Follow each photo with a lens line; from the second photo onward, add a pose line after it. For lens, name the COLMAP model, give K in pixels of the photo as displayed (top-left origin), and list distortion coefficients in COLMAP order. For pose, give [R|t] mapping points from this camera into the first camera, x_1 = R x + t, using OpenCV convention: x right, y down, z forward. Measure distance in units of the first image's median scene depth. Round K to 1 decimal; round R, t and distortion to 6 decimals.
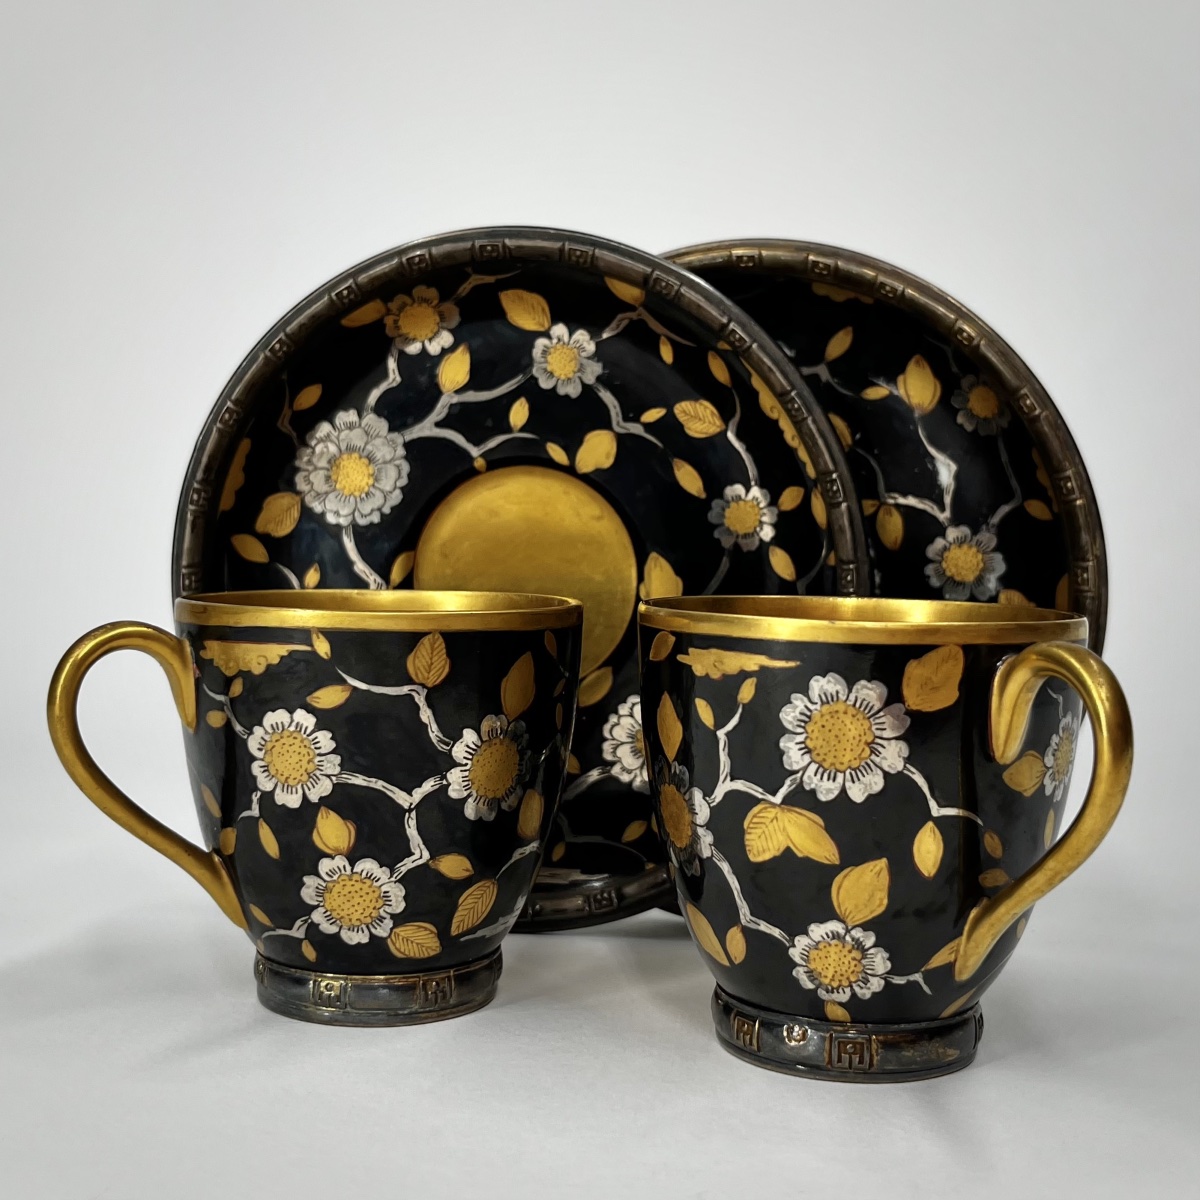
lens RADIAL K [[1870.6, 0, 600.0], [0, 1870.6, 600.0], [0, 0, 1]] dist [-0.004772, -0.098375]
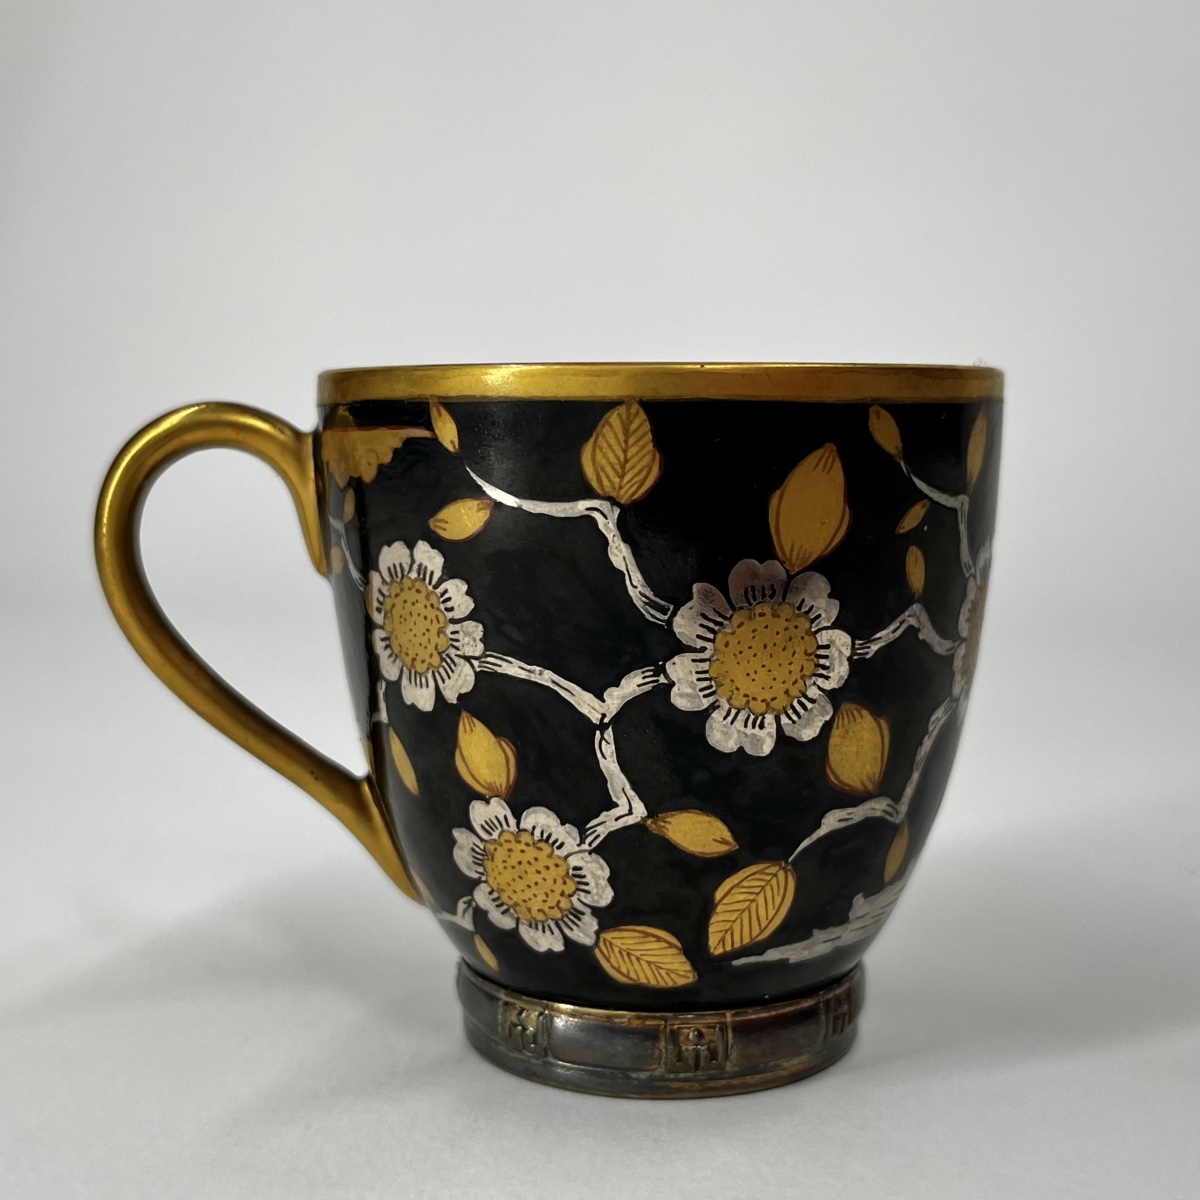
lens RADIAL K [[1870.6, 0, 600.0], [0, 1870.6, 600.0], [0, 0, 1]] dist [-0.004772, -0.098375]
pose [[0.884849, 0.026066, -0.465149, 0.155623], [-0.009059, 0.999207, 0.038761, 0.052903], [0.465791, -0.030084, 0.884383, 0.506125]]
